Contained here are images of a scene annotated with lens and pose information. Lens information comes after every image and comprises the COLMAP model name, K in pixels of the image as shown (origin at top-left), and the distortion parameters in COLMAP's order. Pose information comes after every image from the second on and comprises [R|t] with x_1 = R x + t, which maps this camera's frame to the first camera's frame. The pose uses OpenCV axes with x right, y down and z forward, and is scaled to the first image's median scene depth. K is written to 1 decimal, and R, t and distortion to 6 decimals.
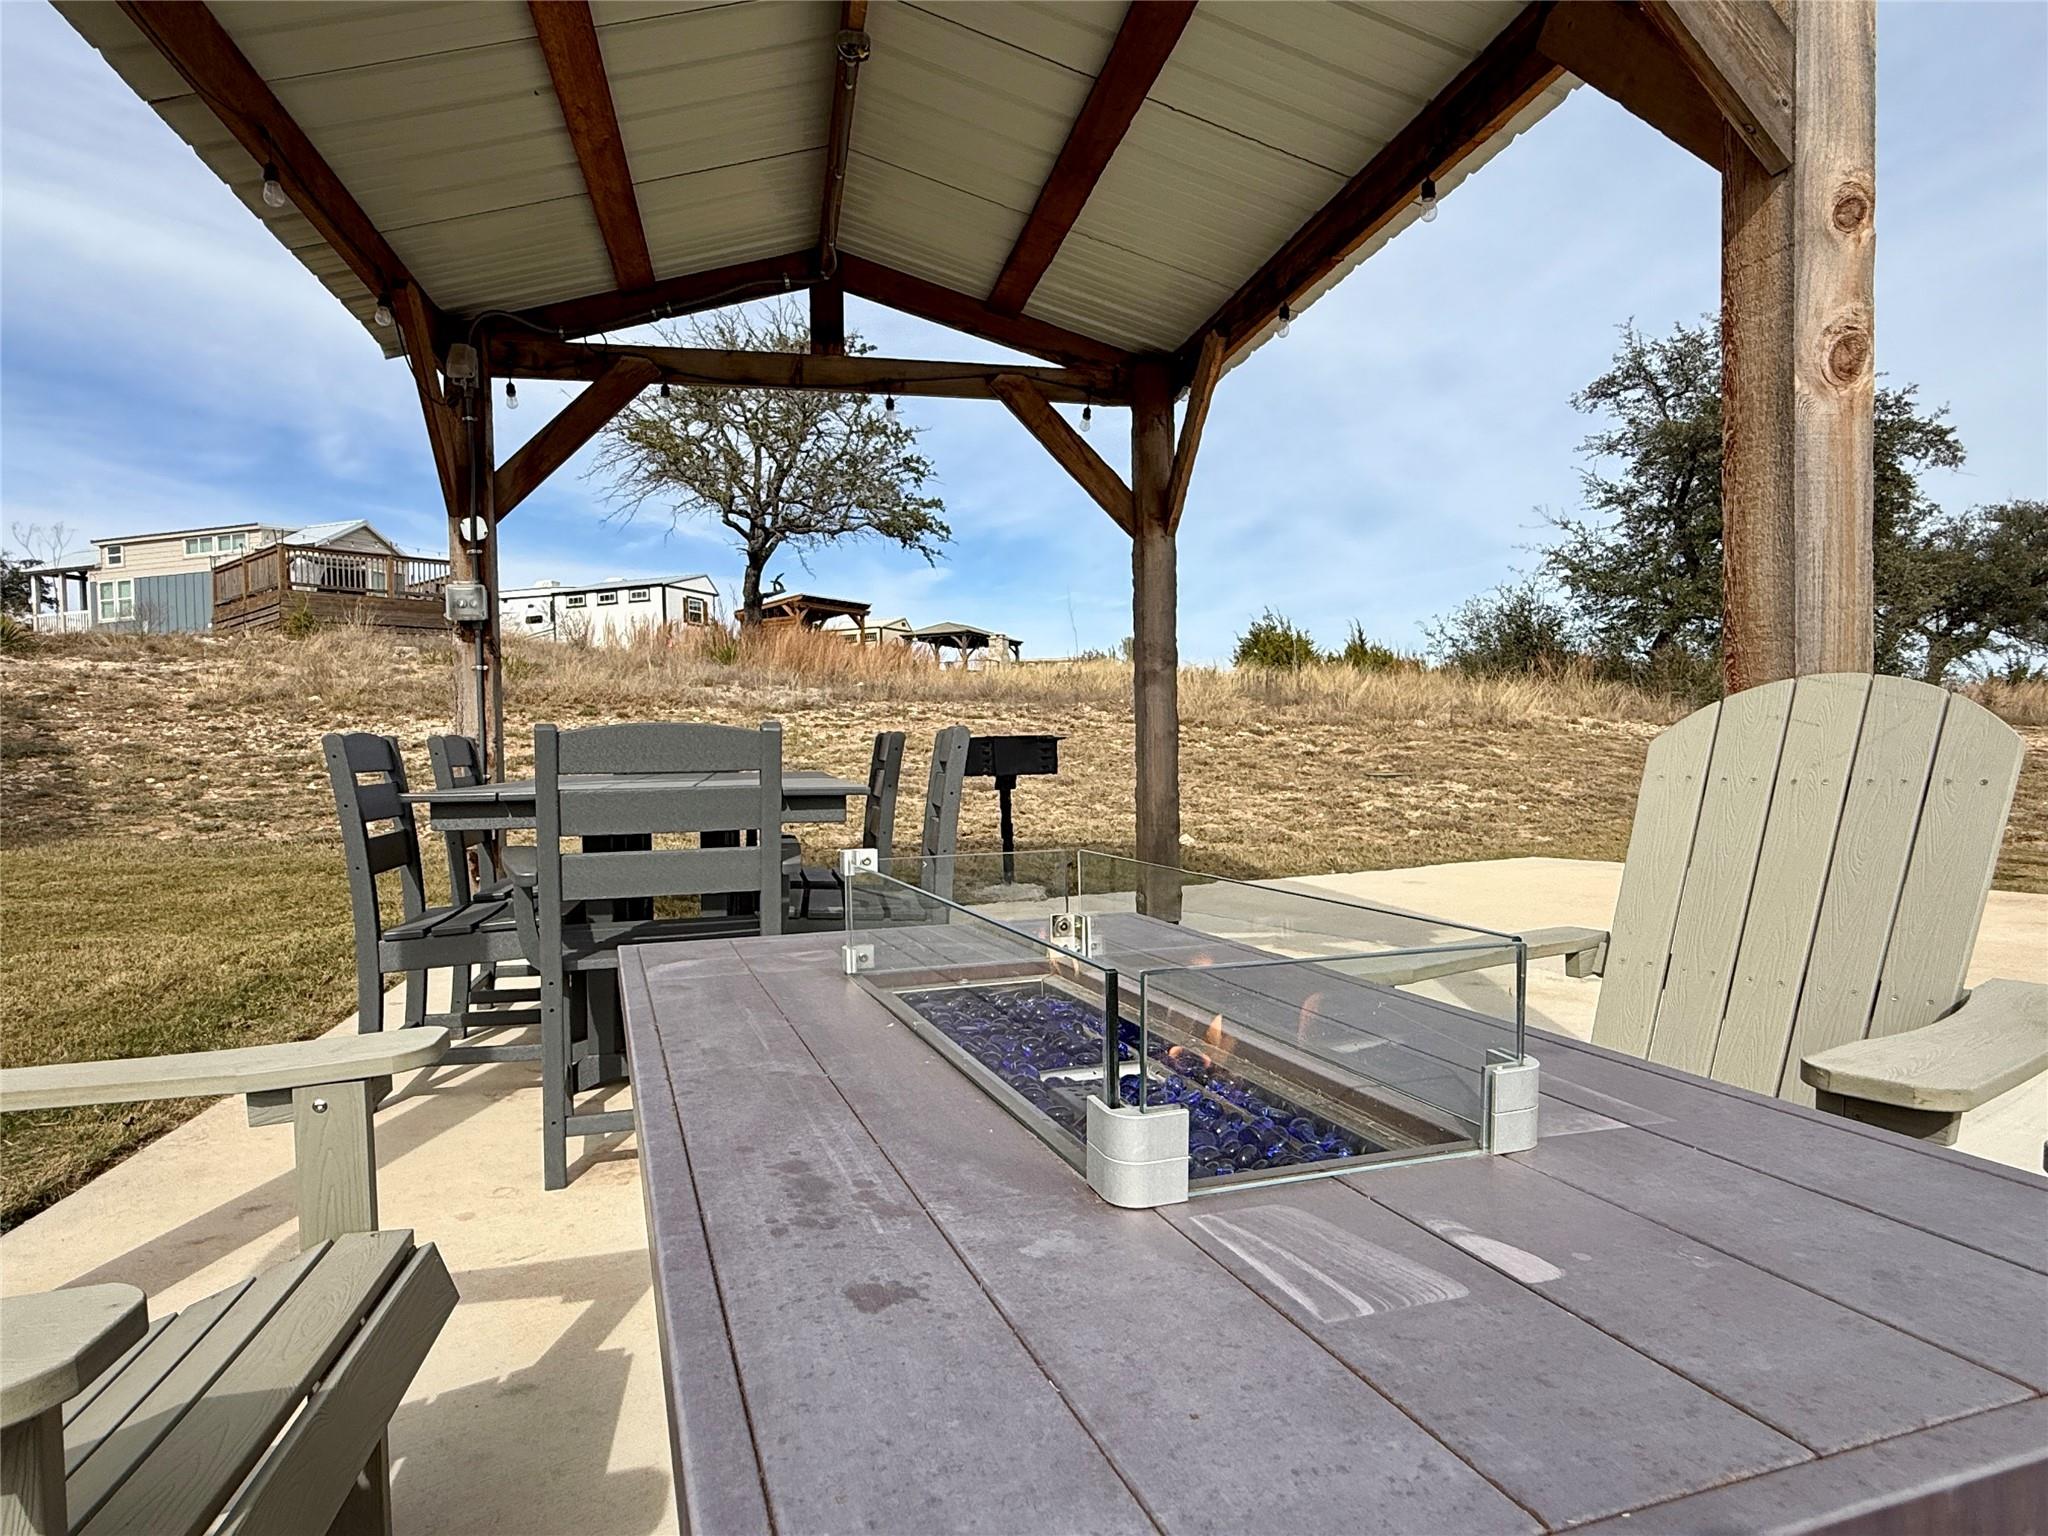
lens RADIAL K [[1233.9, 0, 1024.0], [0, 1233.9, 768.0], [0, 0, 1]] dist [0.000317, -0.000562]
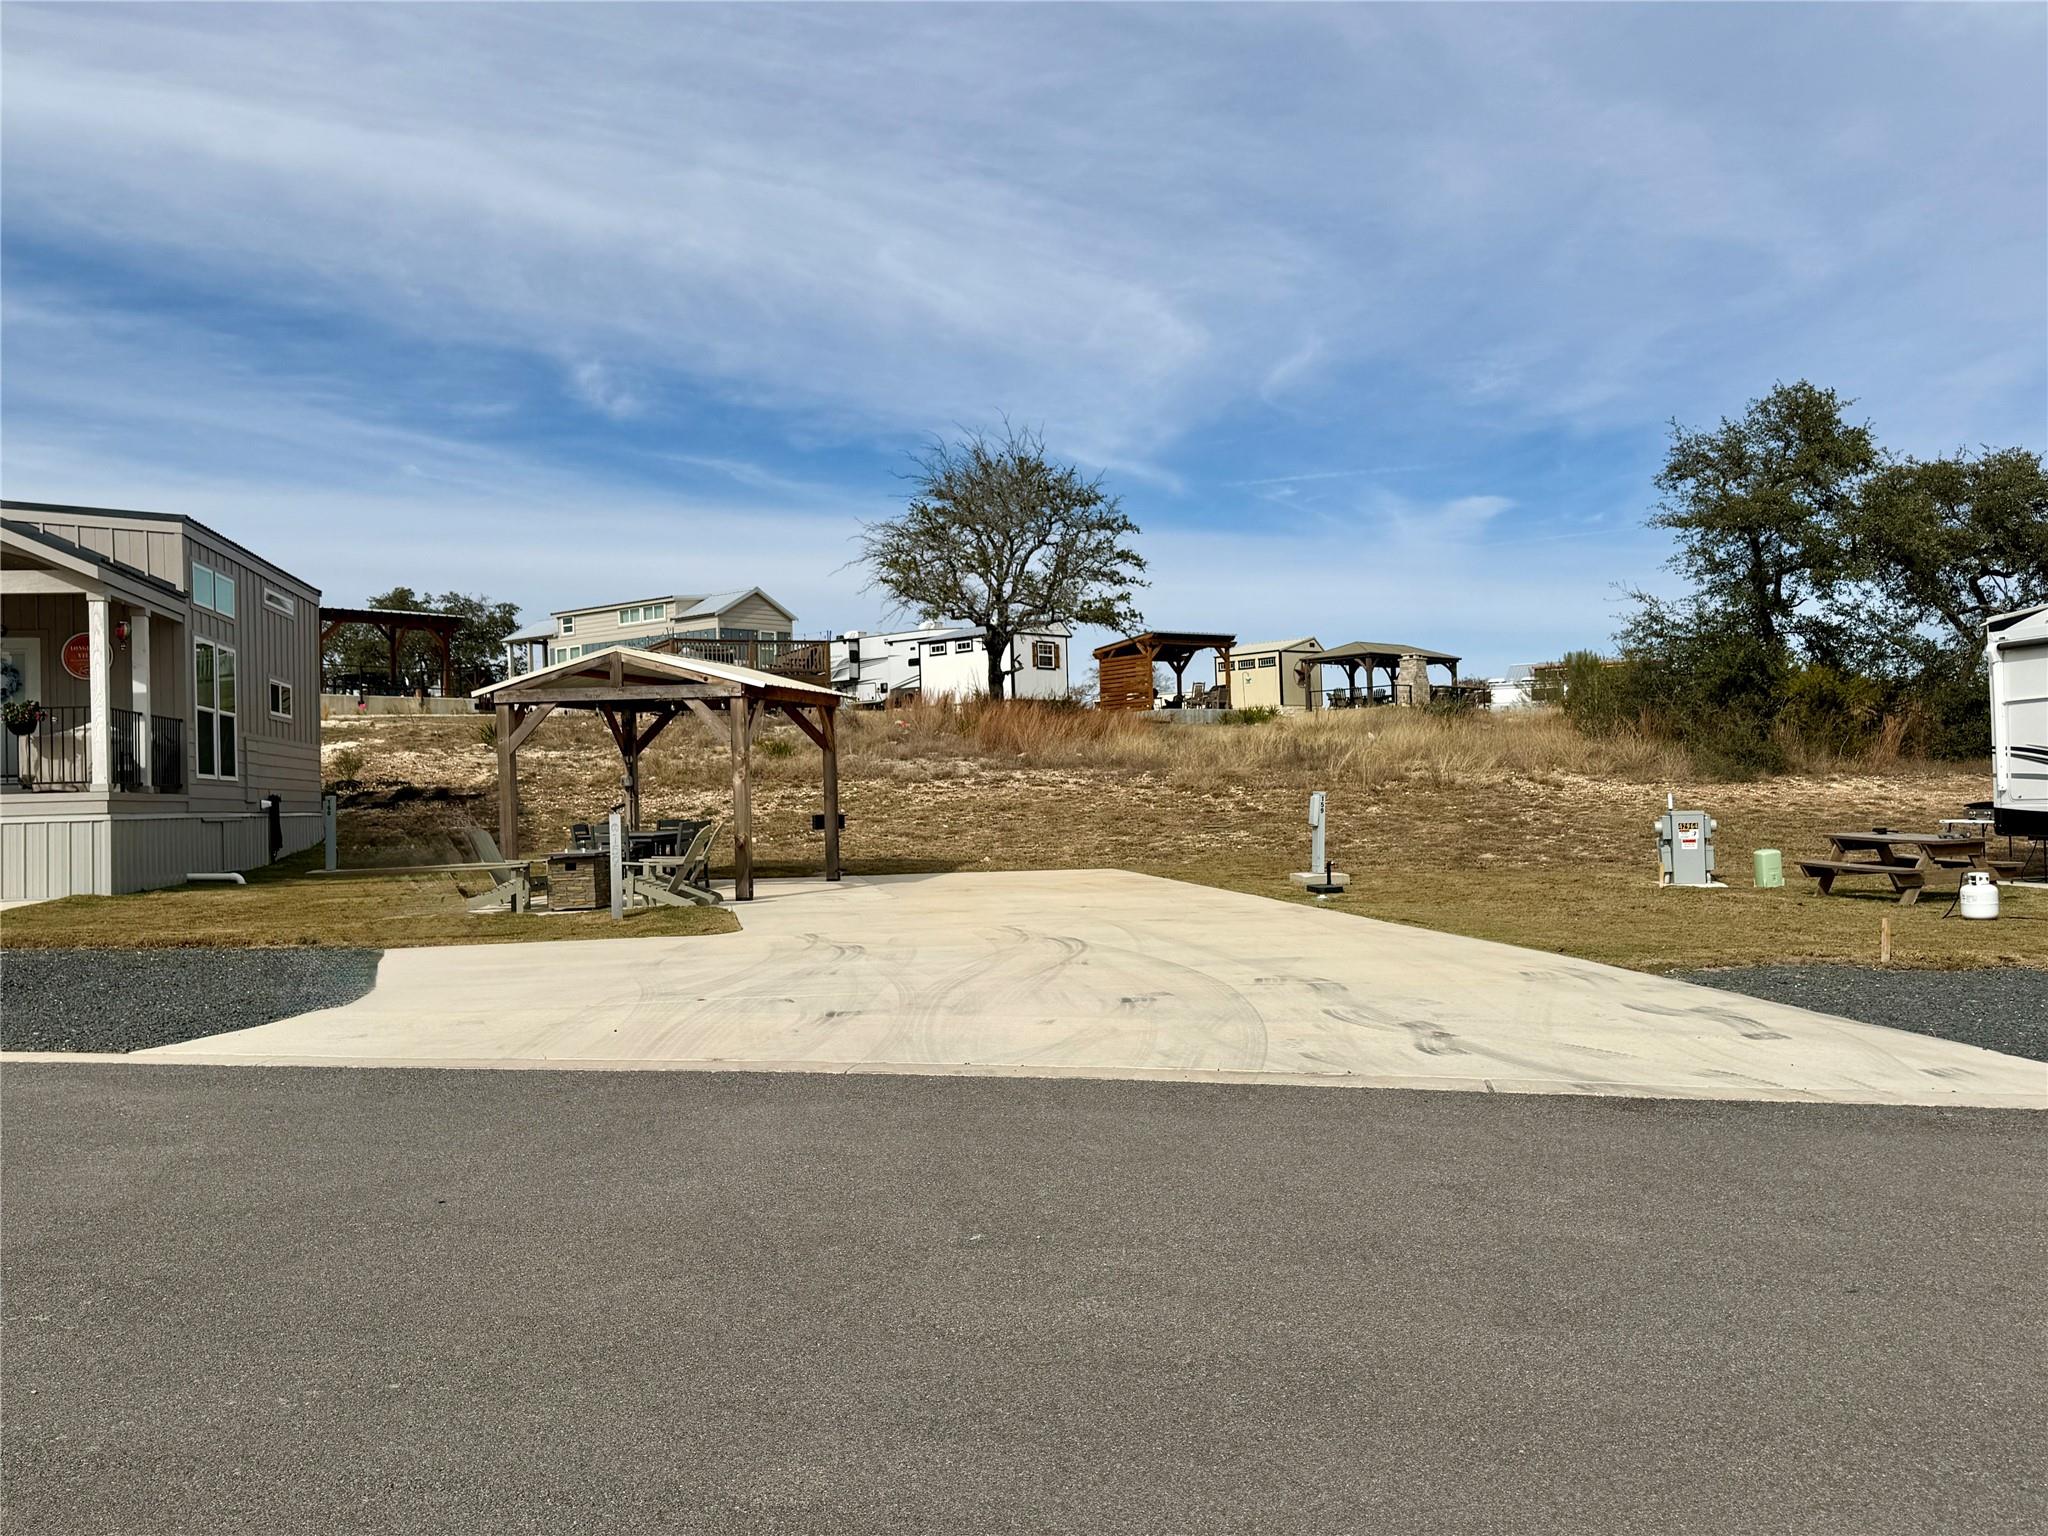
lens RADIAL K [[2274.4, 0, 1028.3], [0, 2274.4, 737.5], [0, 0, 1]] dist [0.455048, -0.010756]
pose [[0.900609, -0.006270, -0.434585, 1.176975], [-0.003813, 0.999743, -0.022325, -0.039681], [0.434613, 0.021763, 0.900354, -1.514844]]
